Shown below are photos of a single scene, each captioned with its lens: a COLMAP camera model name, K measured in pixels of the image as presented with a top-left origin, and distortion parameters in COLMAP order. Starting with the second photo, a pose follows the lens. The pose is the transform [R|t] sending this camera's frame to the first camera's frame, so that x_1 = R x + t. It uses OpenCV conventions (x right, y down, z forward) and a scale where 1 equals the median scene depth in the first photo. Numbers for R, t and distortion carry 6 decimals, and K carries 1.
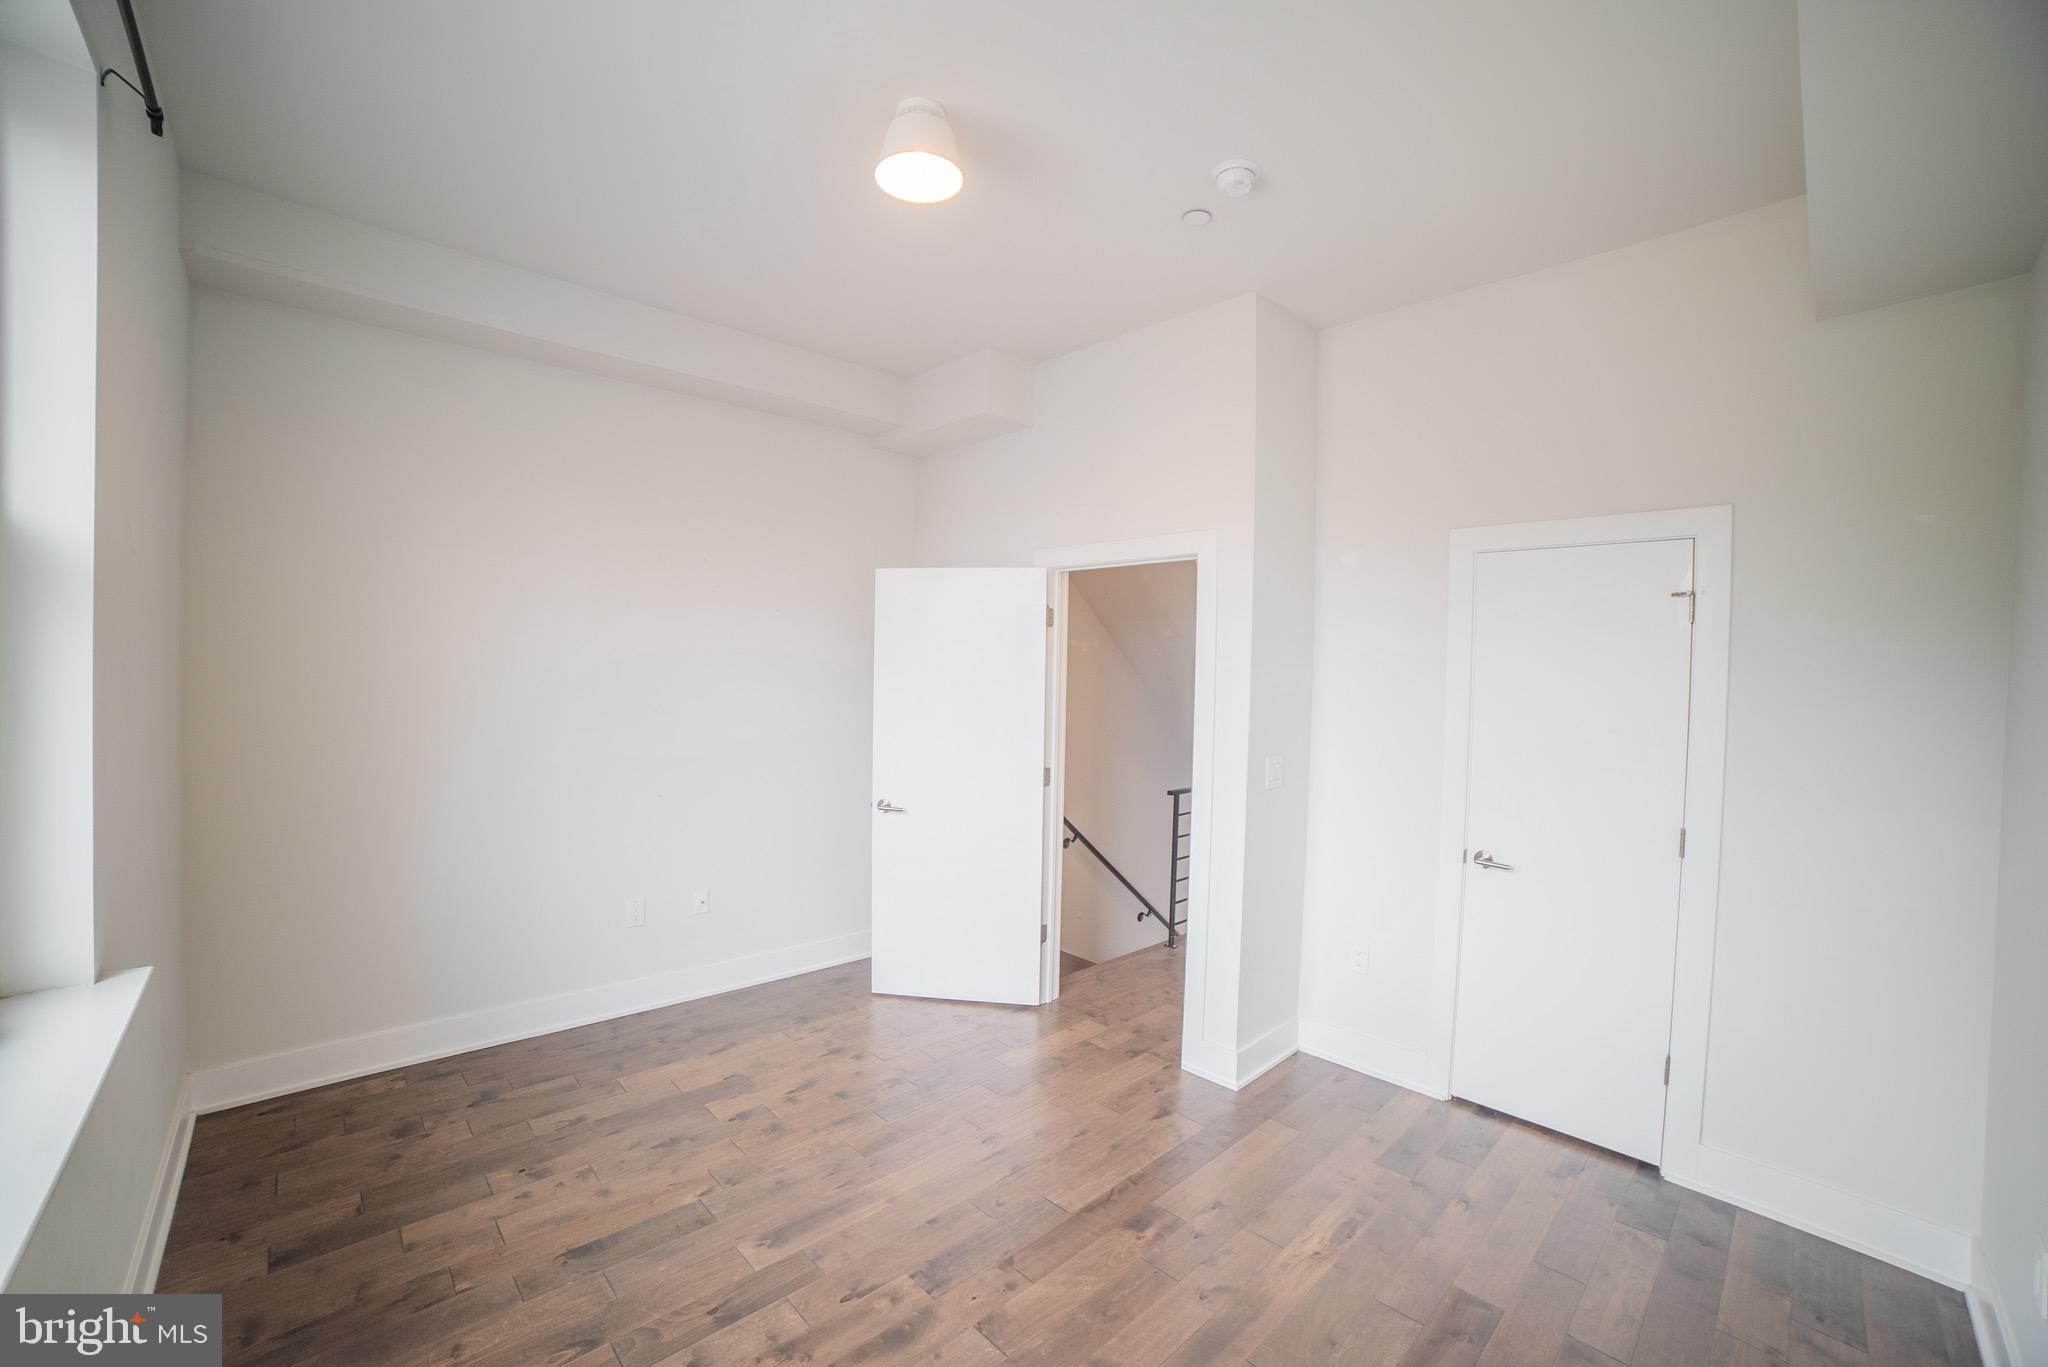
lens RADIAL K [[825.8, 0, 1011.6], [0, 825.8, 683.8], [0, 0, 1]] dist [-0.106356, 0.034414]
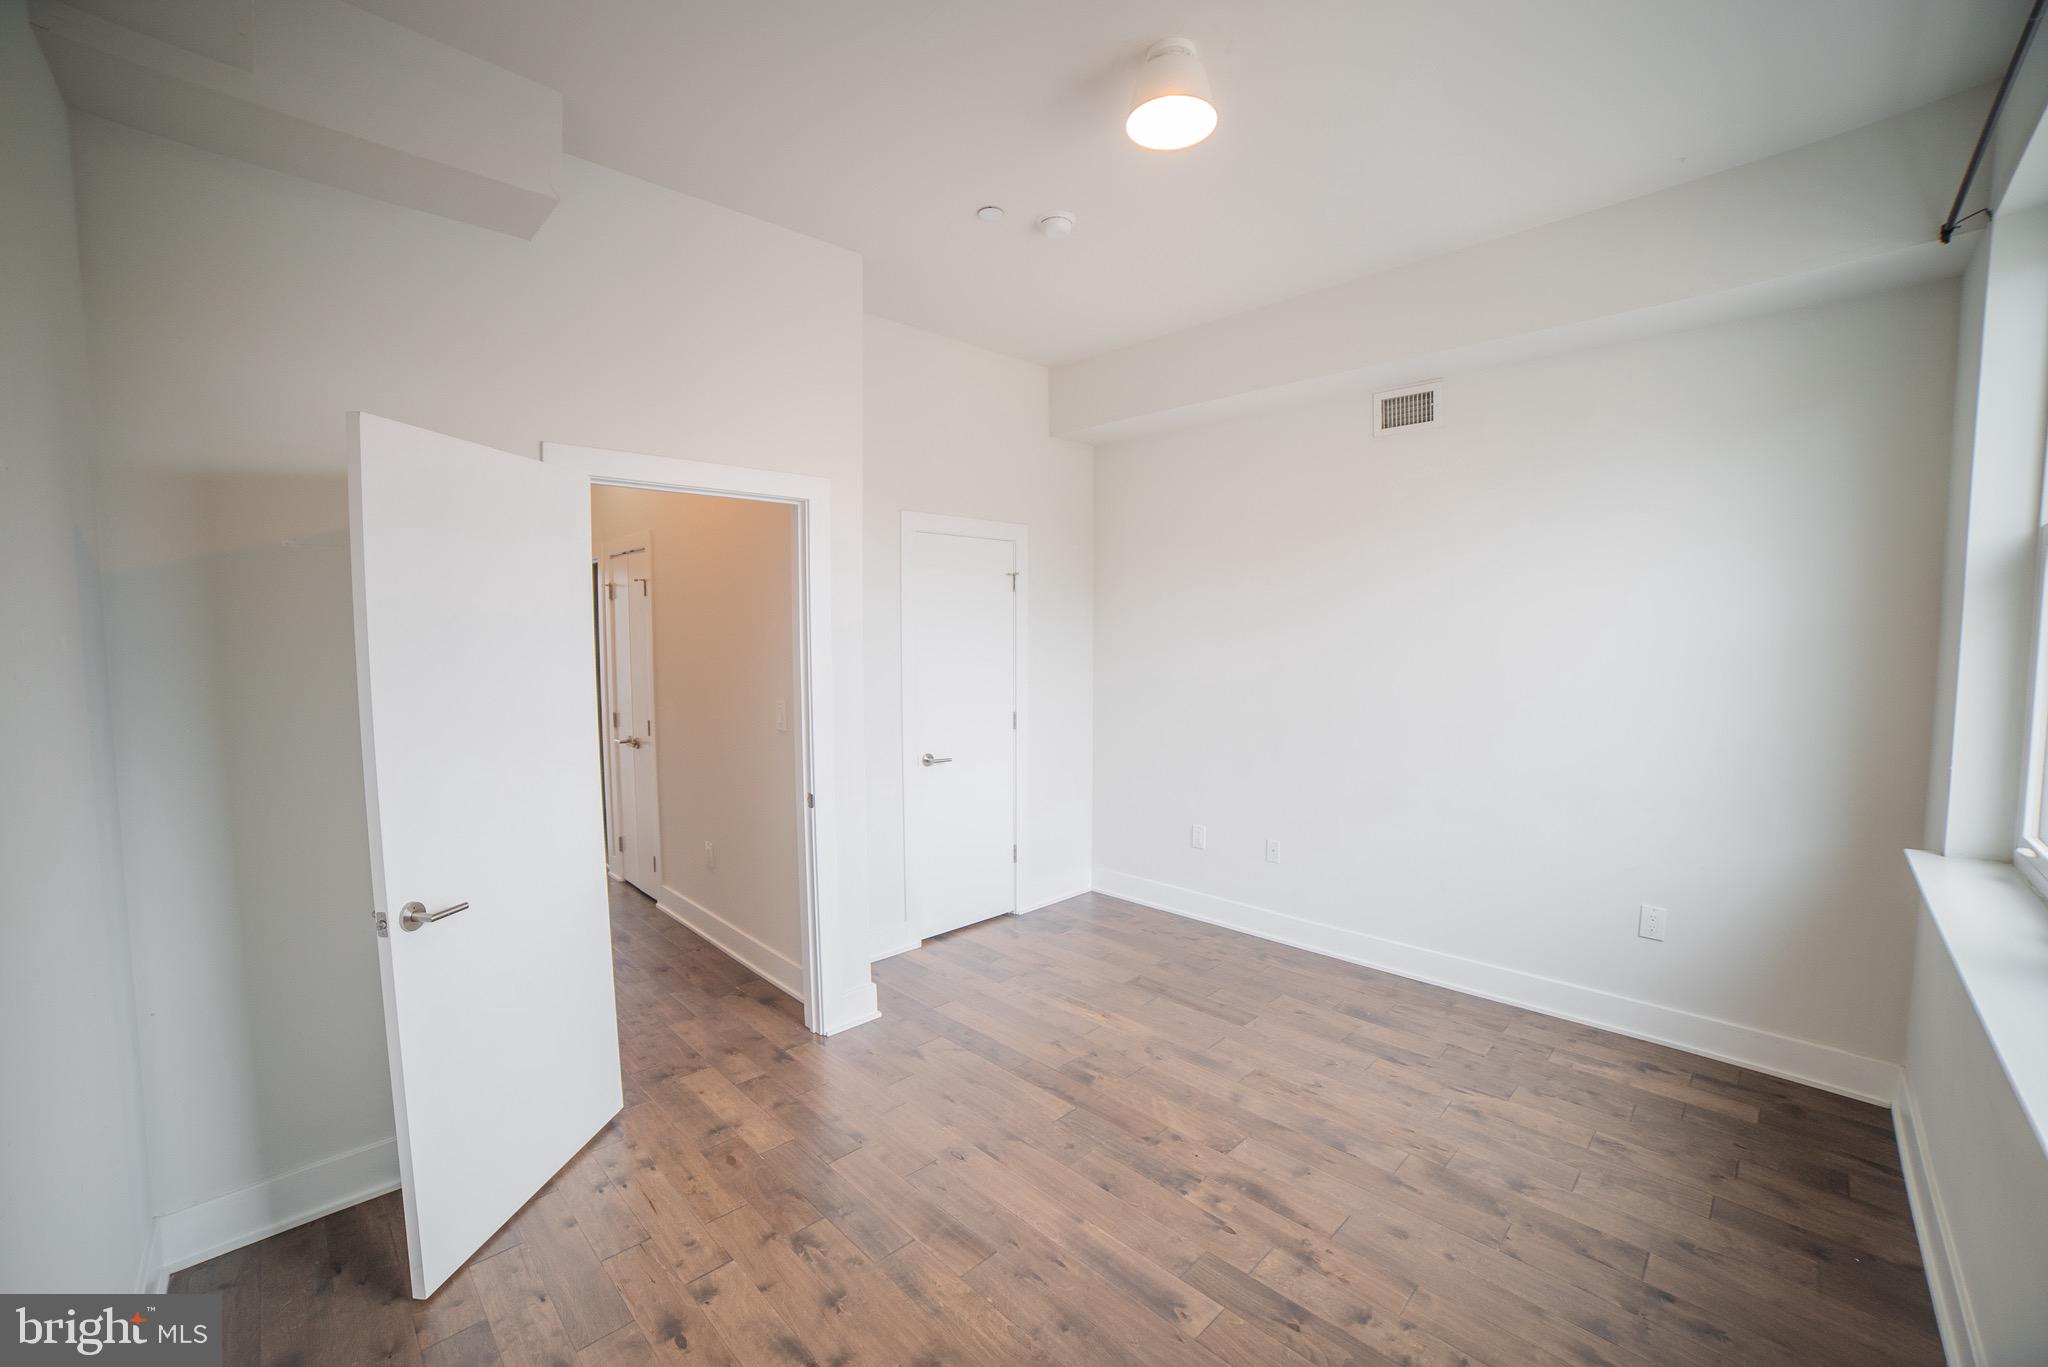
lens RADIAL K [[825.8, 0, 1011.6], [0, 825.8, 683.8], [0, 0, 1]] dist [-0.106356, 0.034414]
pose [[-0.016454, -0.084048, 0.996326, -0.989181], [0.017499, 0.996284, 0.084334, -0.031899], [-0.999711, 0.018822, -0.014922, 1.069440]]
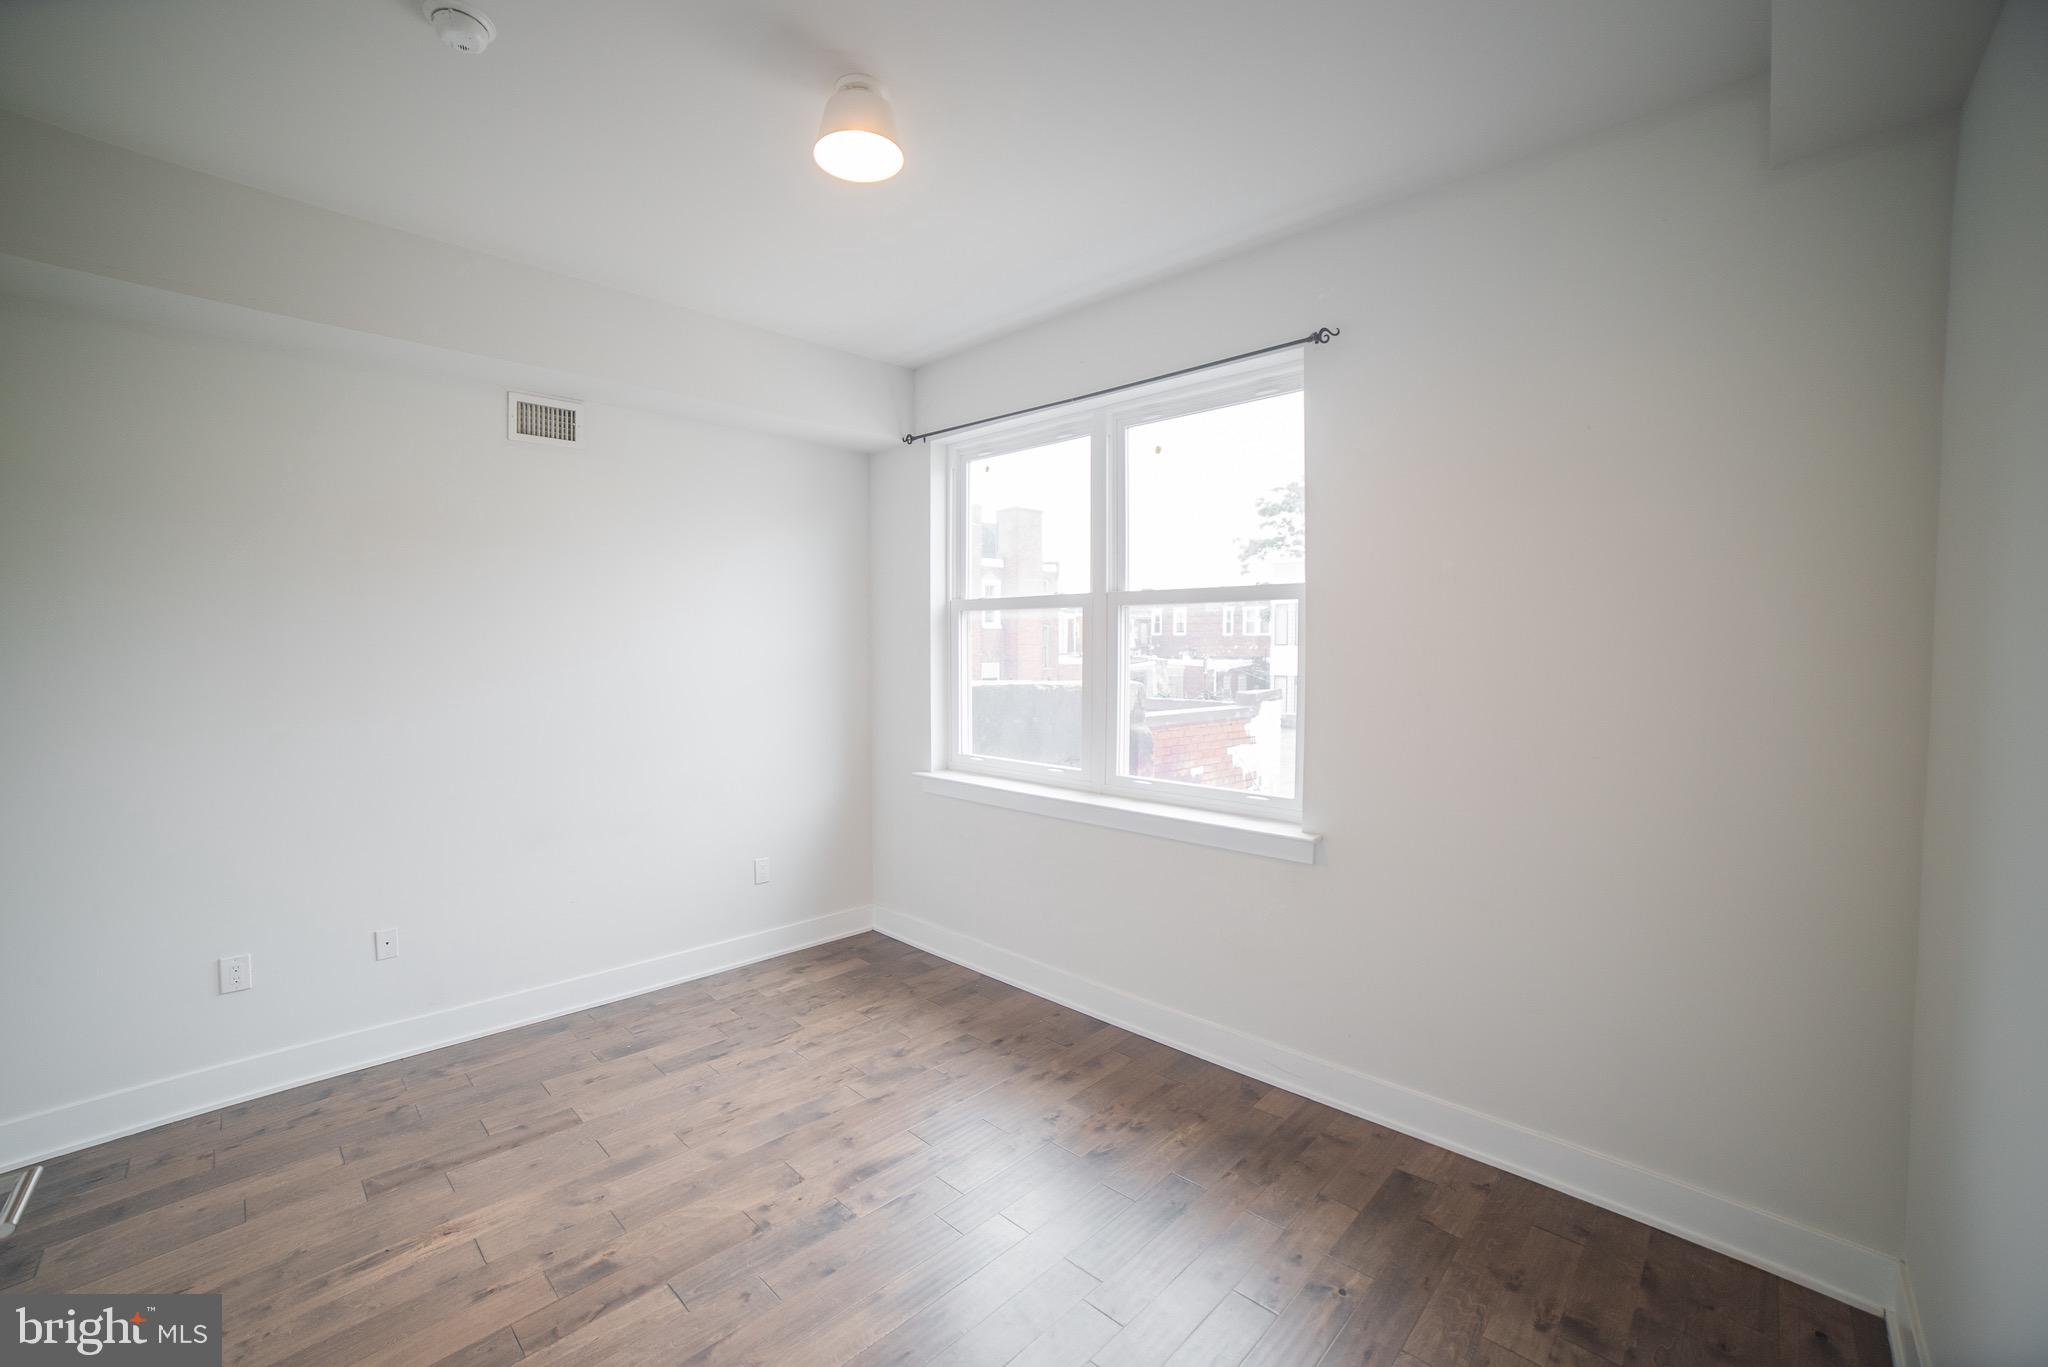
lens RADIAL K [[825.8, 0, 1011.6], [0, 825.8, 683.8], [0, 0, 1]] dist [-0.106356, 0.034414]
pose [[-0.998631, -0.023483, -0.046741, -0.239182], [-0.026074, 0.998111, 0.055623, -0.037649], [0.045347, 0.056766, -0.997357, 1.770907]]
